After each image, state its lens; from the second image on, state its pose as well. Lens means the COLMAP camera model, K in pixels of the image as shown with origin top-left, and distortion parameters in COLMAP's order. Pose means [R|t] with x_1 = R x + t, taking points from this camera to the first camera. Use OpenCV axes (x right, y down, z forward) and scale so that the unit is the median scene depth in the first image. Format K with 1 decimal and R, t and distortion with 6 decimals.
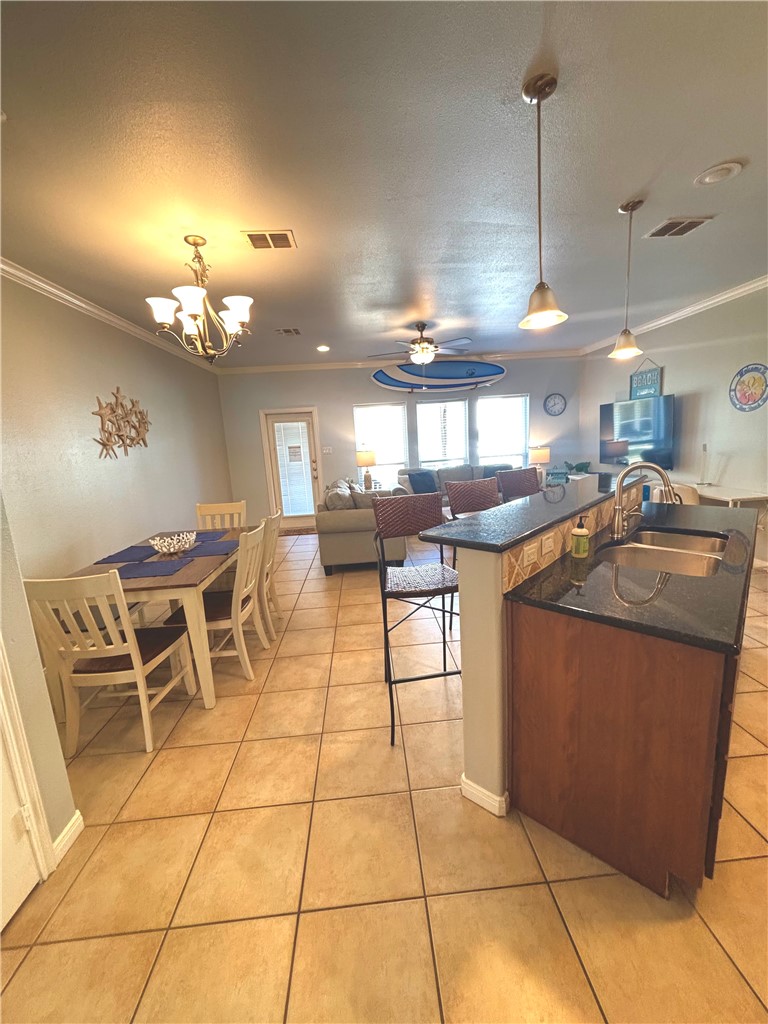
lens RADIAL K [[410.8, 0, 385.9], [0, 410.8, 512.6], [0, 0, 1]] dist [-0.006283, 0.000897]
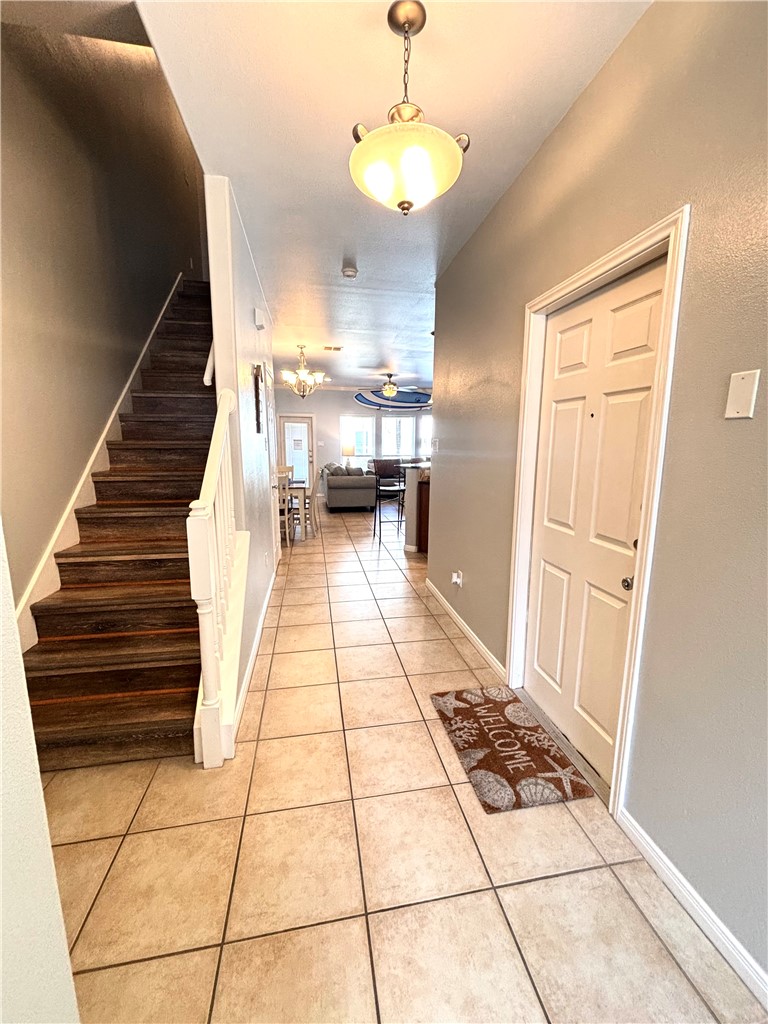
lens RADIAL K [[415.1, 0, 389.0], [0, 415.1, 513.5], [0, 0, 1]] dist [-0.005135, -0.000309]
pose [[0.990712, 0.039298, 0.130172, -0.125554], [-0.037902, 0.999194, -0.013183, 0.162565], [-0.130585, 0.008127, 0.991404, -0.760684]]
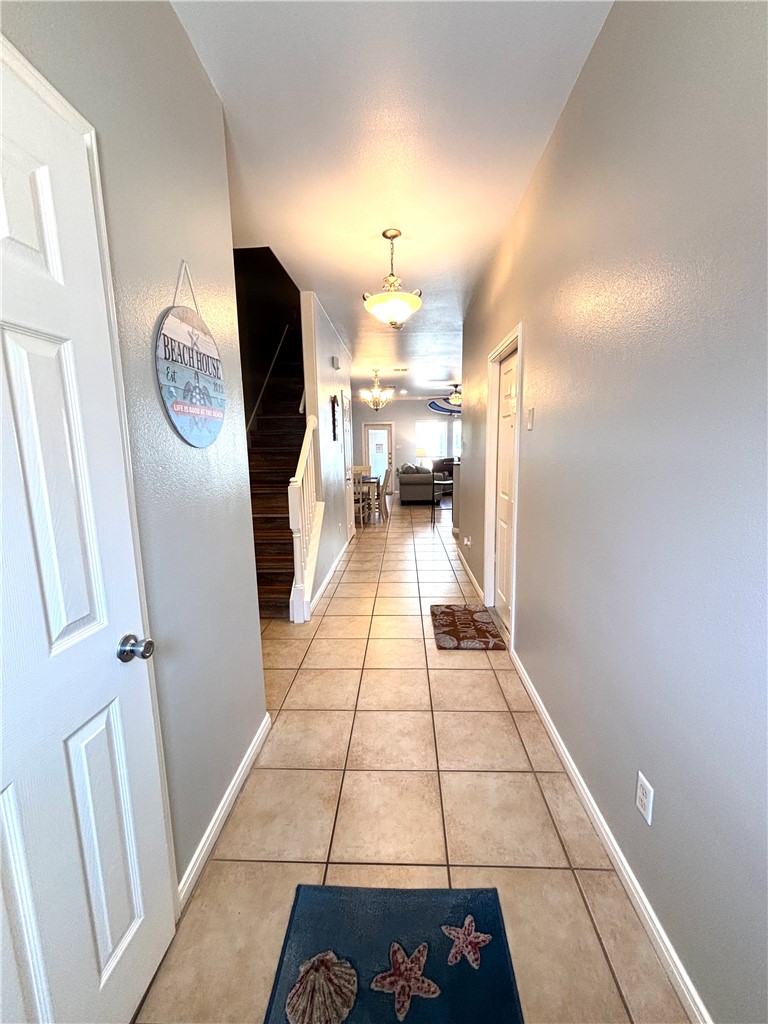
lens RADIAL K [[415.1, 0, 382.2], [0, 415.1, 514.8], [0, 0, 1]] dist [-0.005135, -0.000309]
pose [[0.992881, 0.054194, -0.106068, -0.021065], [-0.055199, 0.998454, -0.006558, 0.210911], [0.105549, 0.012366, 0.994337, -1.051532]]
